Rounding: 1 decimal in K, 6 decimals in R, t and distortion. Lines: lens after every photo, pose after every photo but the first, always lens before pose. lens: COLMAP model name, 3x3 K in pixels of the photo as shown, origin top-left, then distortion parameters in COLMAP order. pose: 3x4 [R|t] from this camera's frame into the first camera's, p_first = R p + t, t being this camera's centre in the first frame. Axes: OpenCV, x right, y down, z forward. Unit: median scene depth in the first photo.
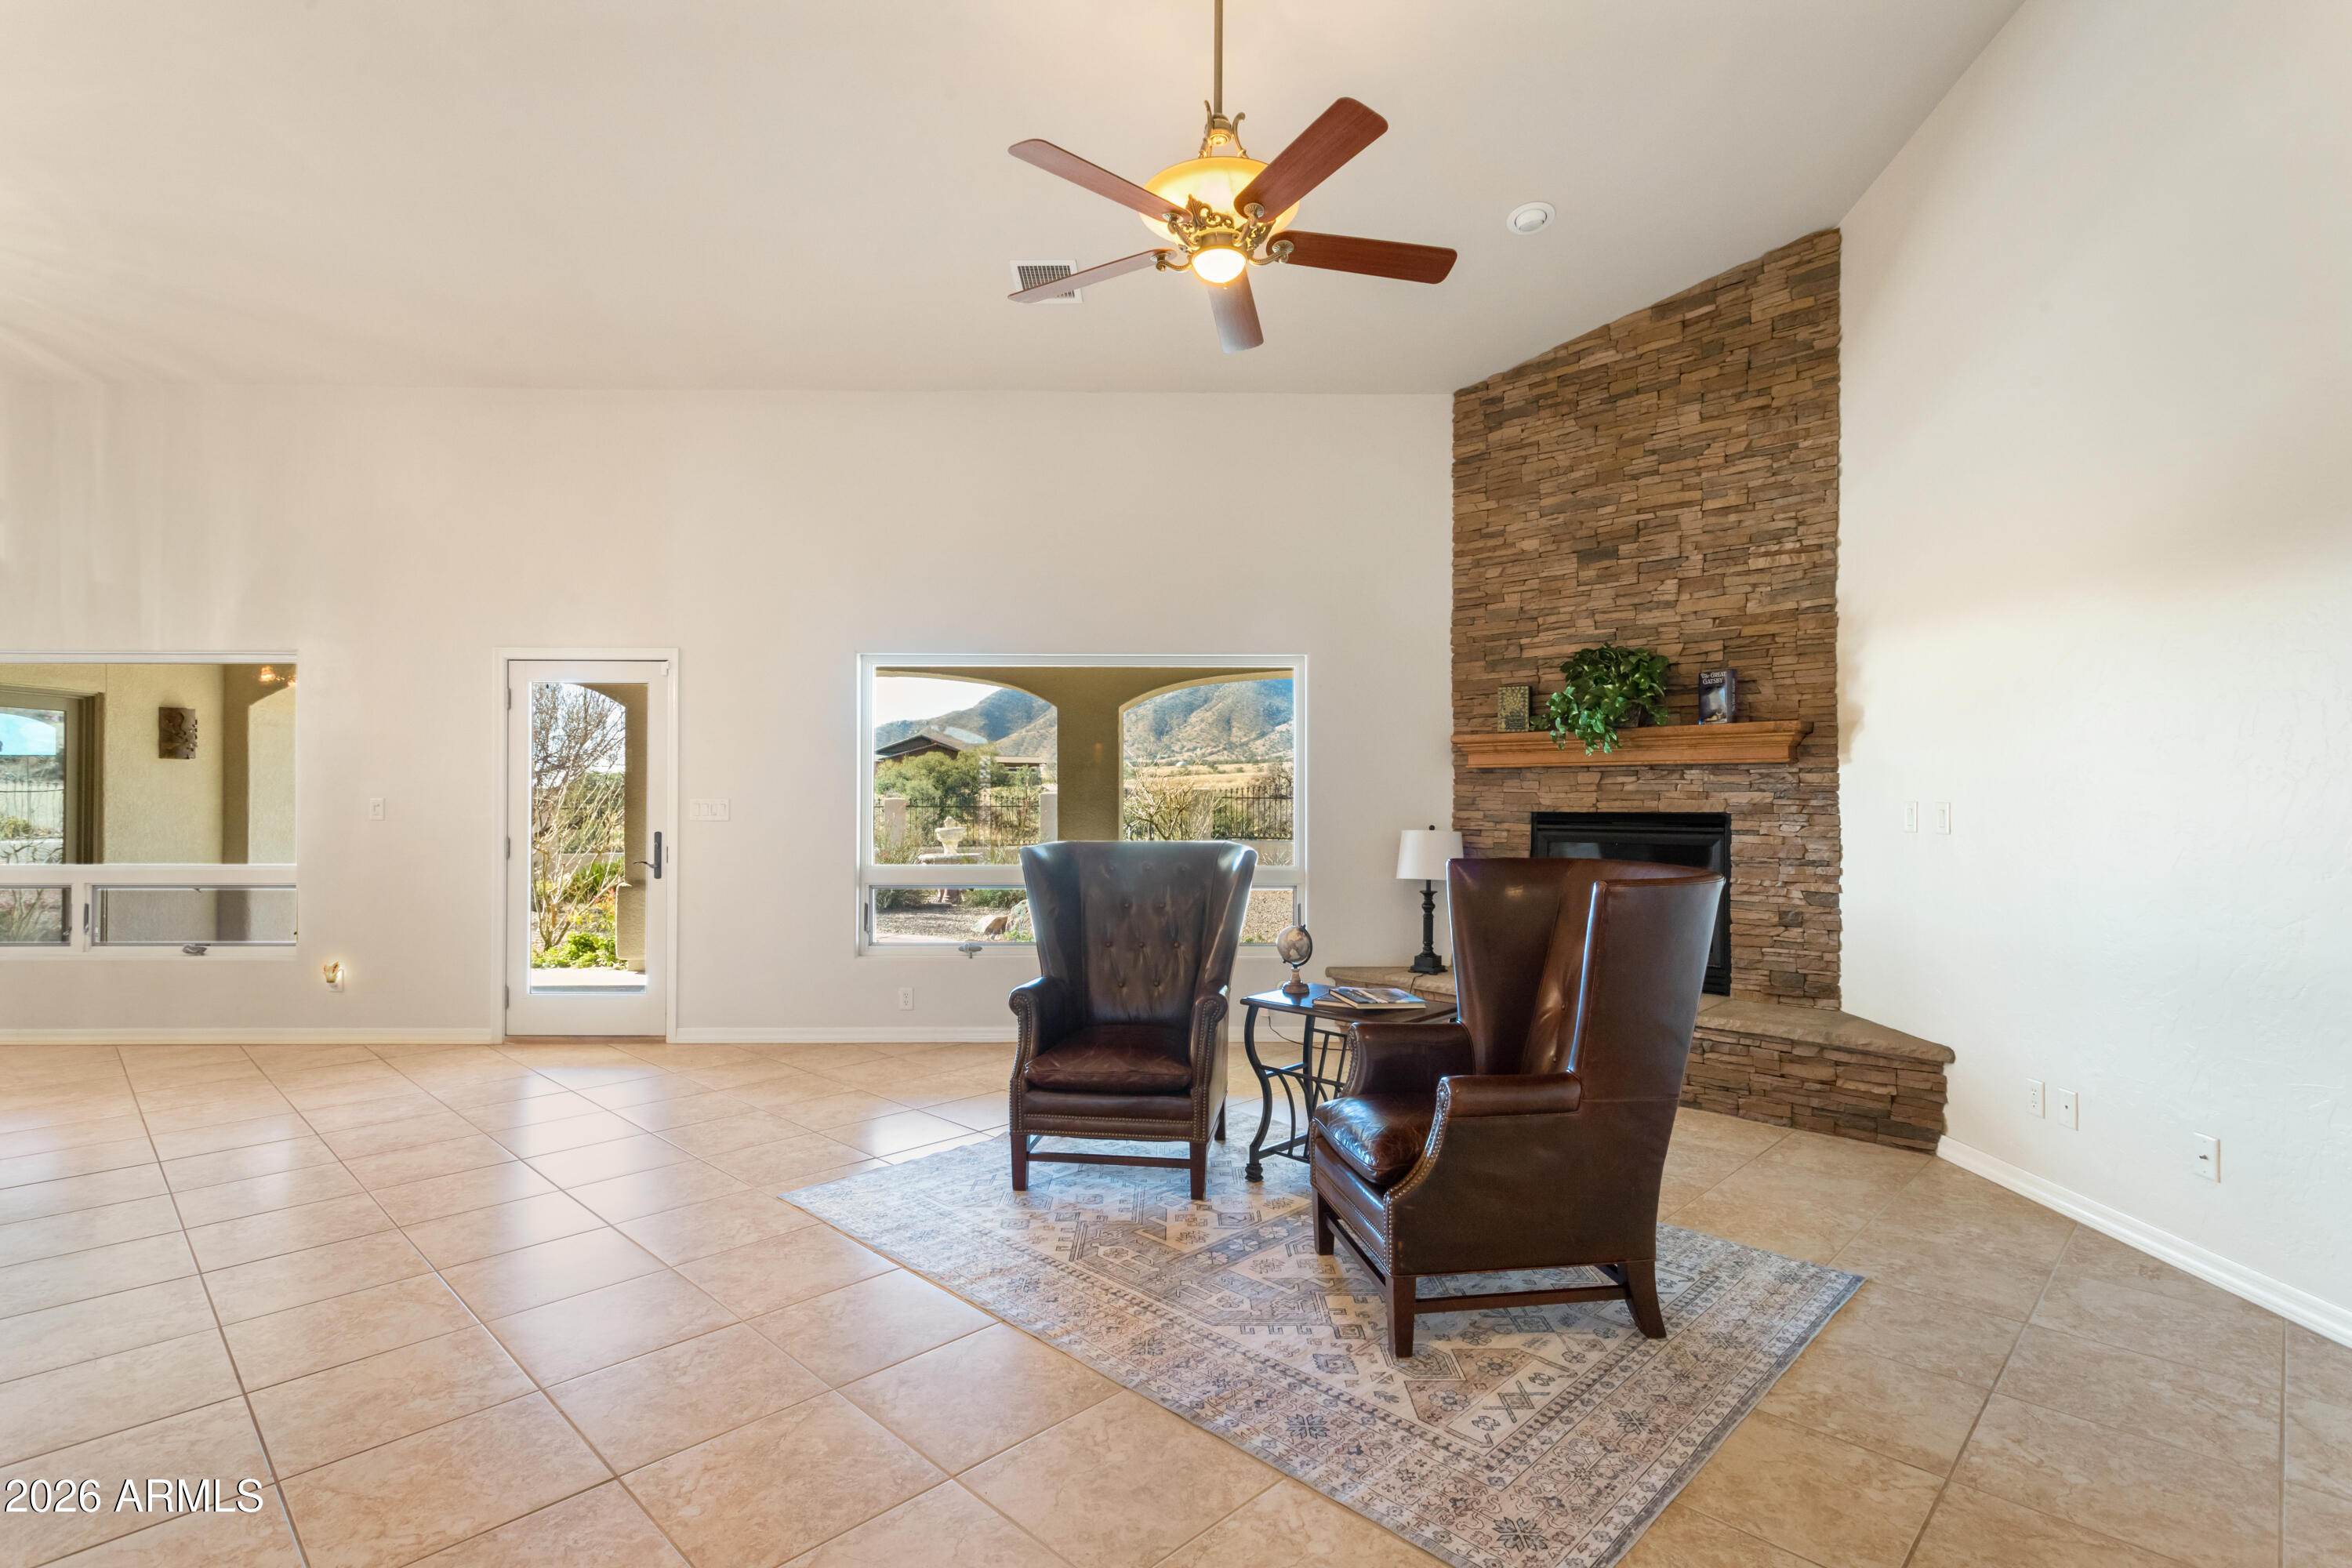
lens RADIAL K [[1145.8, 0, 1169.8], [0, 1145.8, 796.5], [0, 0, 1]] dist [0.004228, 0.000819]
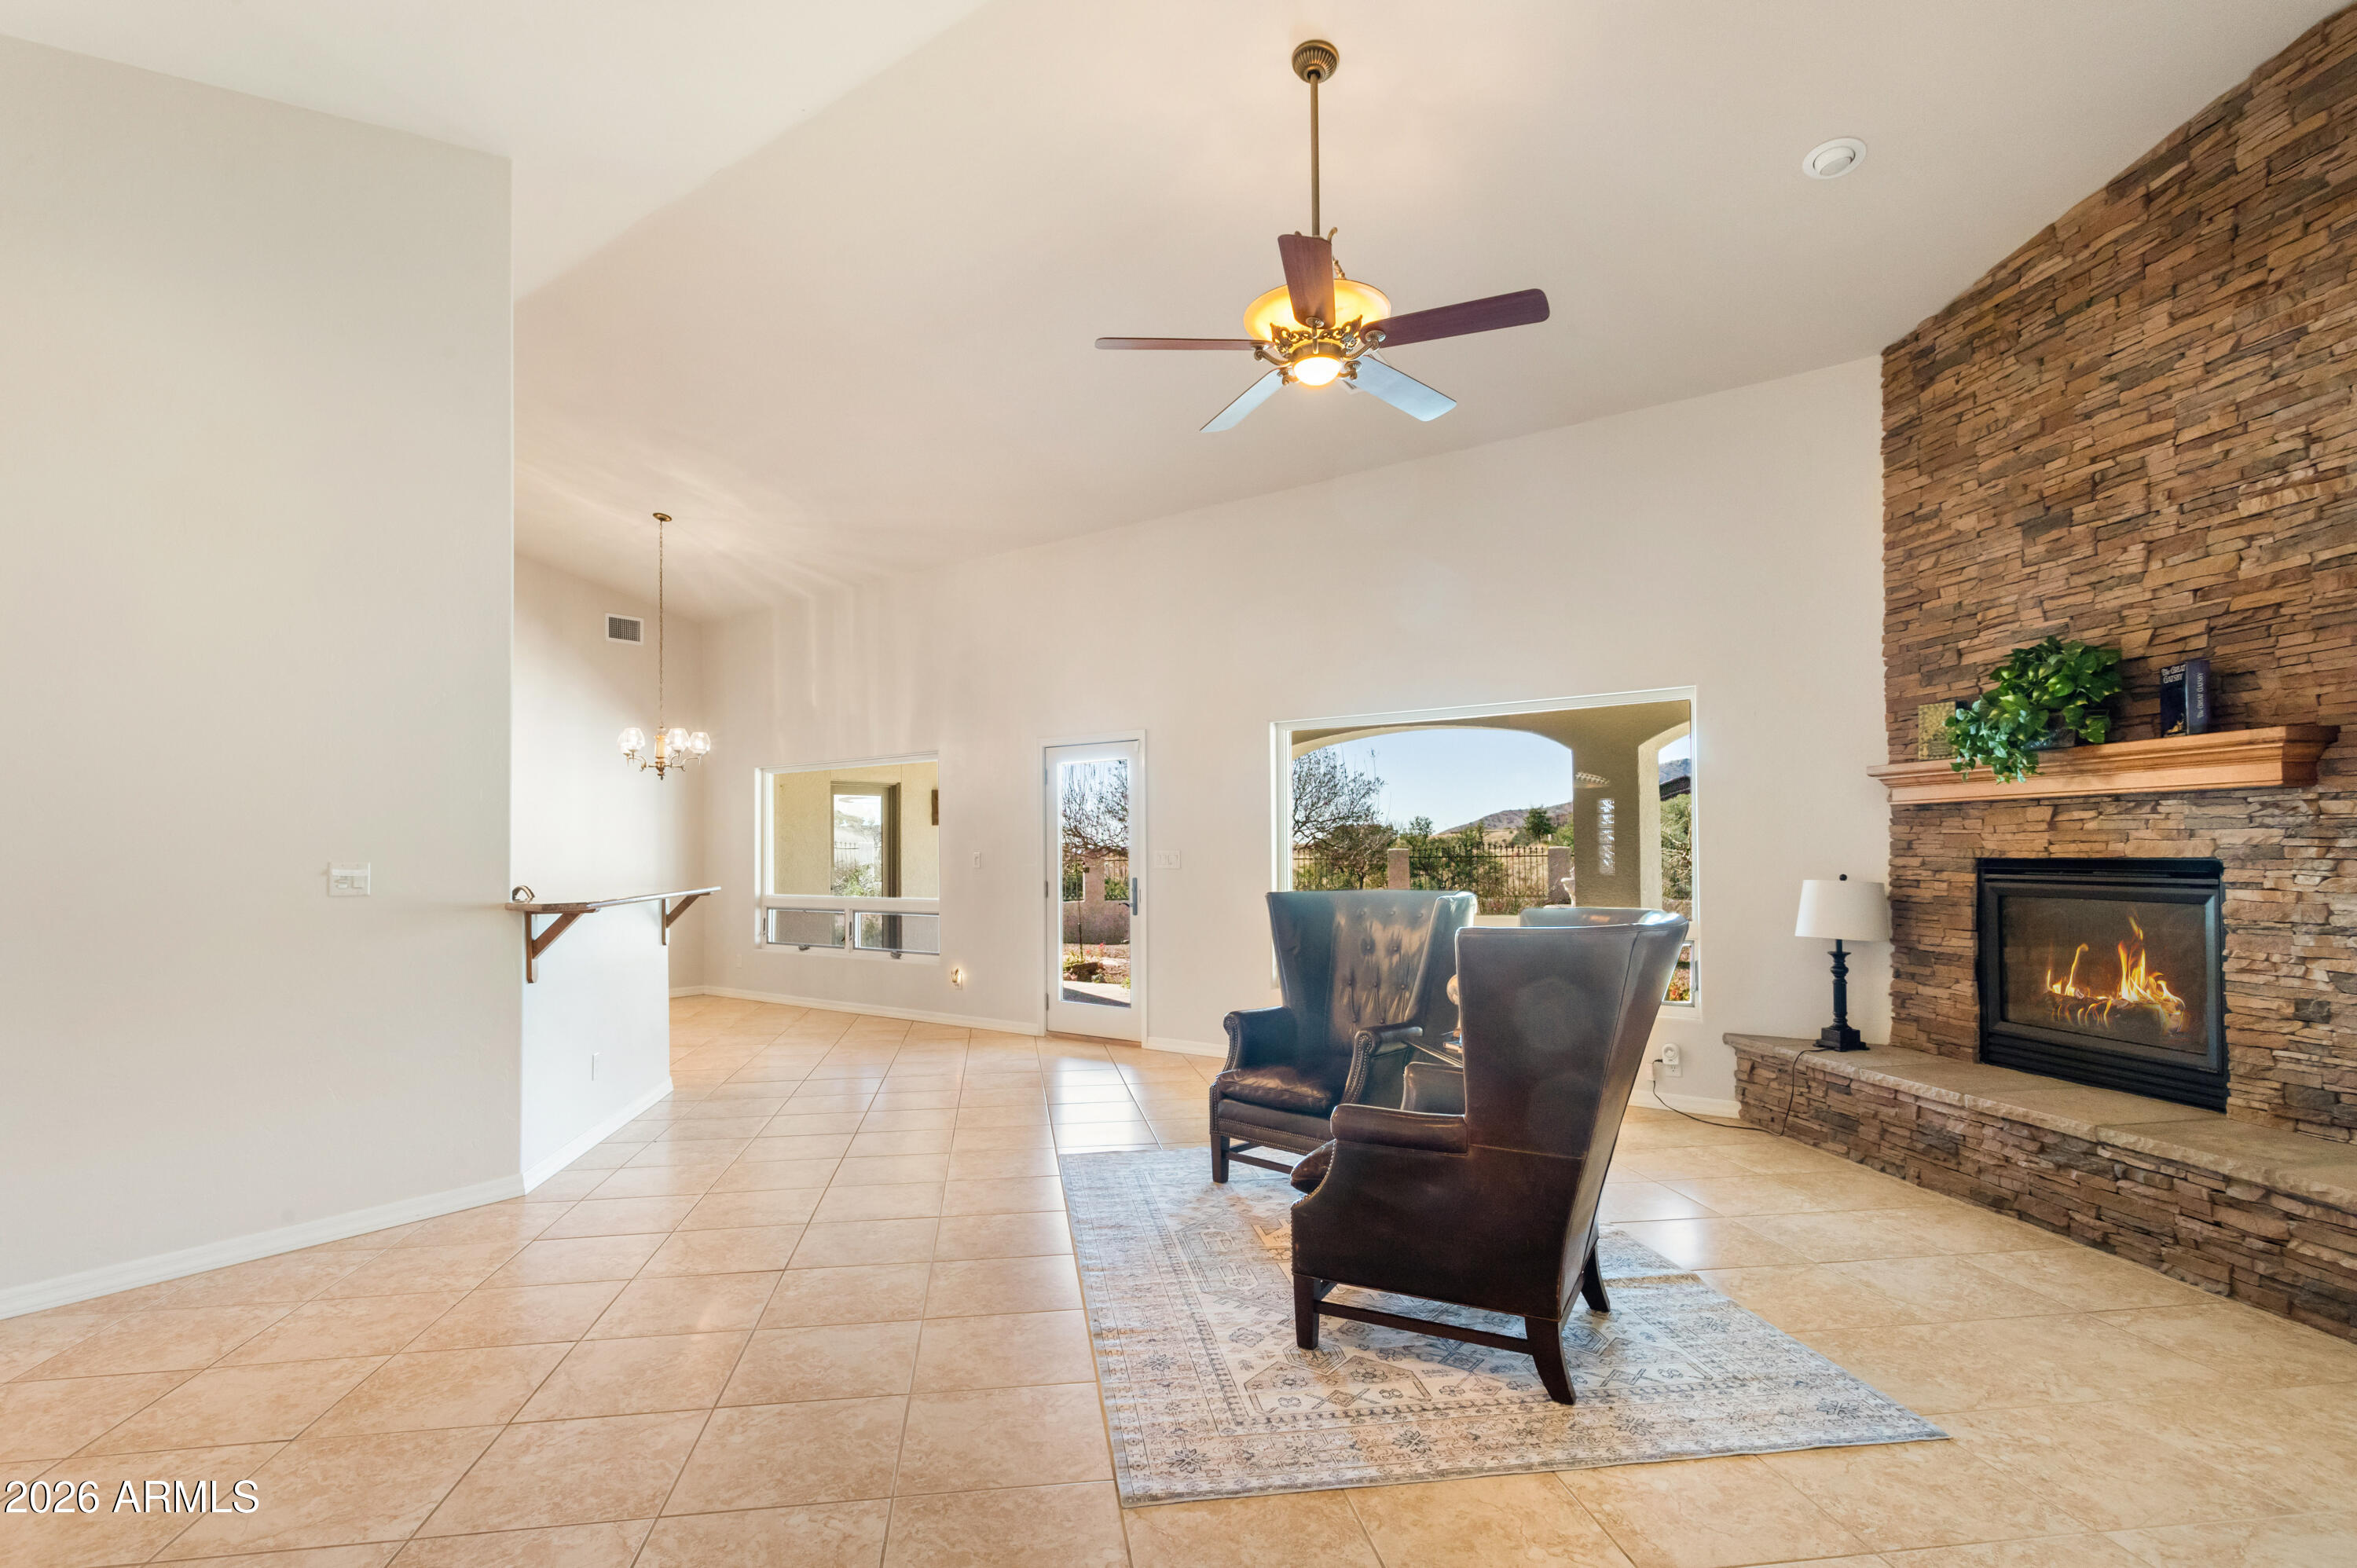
lens RADIAL K [[1148.1, 0, 1100.3], [0, 1148.1, 833.6], [0, 0, 1]] dist [0.004228, 0.000819]
pose [[0.783810, -0.018955, -0.620712, 0.389158], [0.013421, 0.999818, -0.013585, -0.000753], [0.620856, 0.002318, 0.783921, -0.002780]]
